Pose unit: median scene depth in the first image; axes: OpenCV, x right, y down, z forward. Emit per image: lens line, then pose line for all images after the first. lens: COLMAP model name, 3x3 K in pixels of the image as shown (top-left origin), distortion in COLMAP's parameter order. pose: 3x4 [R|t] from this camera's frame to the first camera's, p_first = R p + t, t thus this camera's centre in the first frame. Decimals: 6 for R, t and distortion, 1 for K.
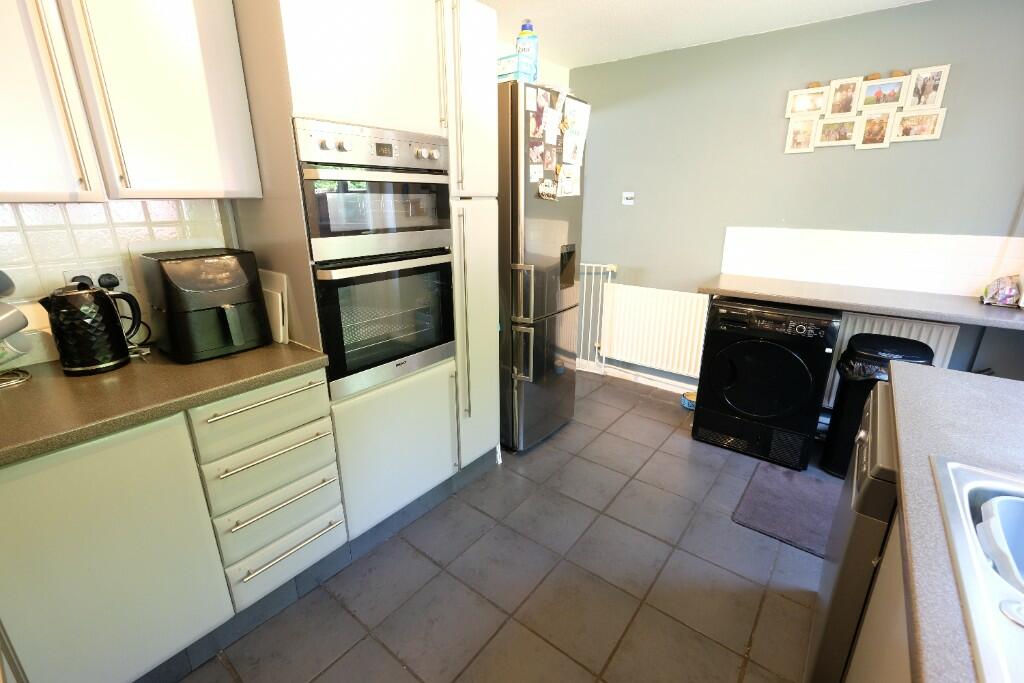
lens RADIAL K [[447.4, 0, 519.0], [0, 447.4, 334.4], [0, 0, 1]] dist [-0.005672, 0.004563]
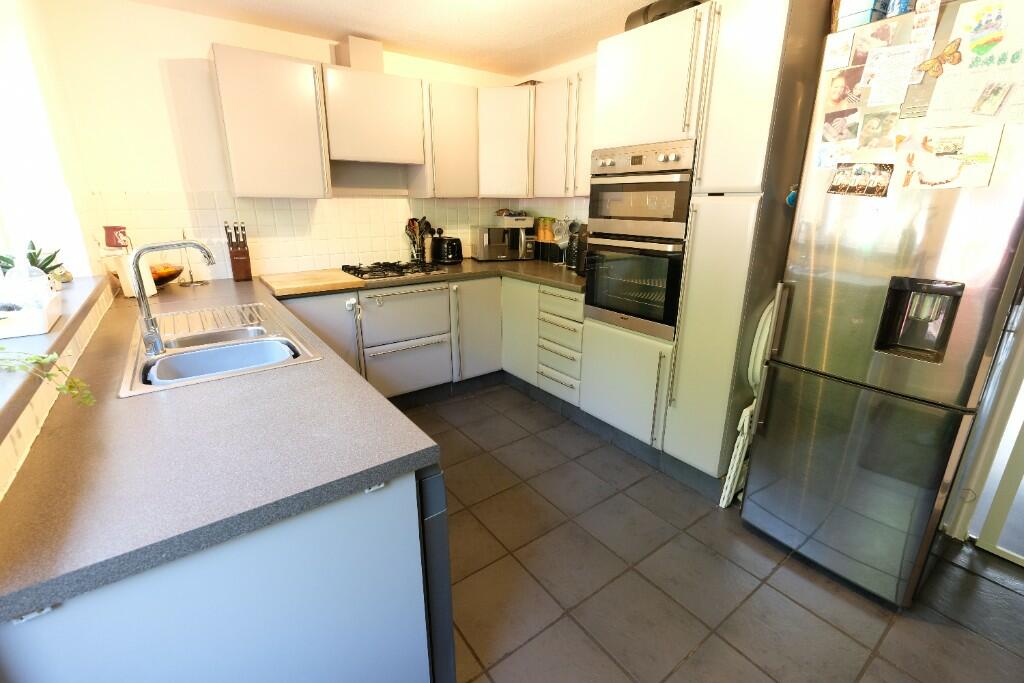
lens RADIAL K [[447.4, 0, 520.5], [0, 447.4, 342.4], [0, 0, 1]] dist [-0.005672, 0.004563]
pose [[-0.258571, 0.278944, -0.924841, 1.101171], [-0.299439, 0.887096, 0.351279, -0.252995], [0.918410, 0.367764, -0.145851, 0.945970]]
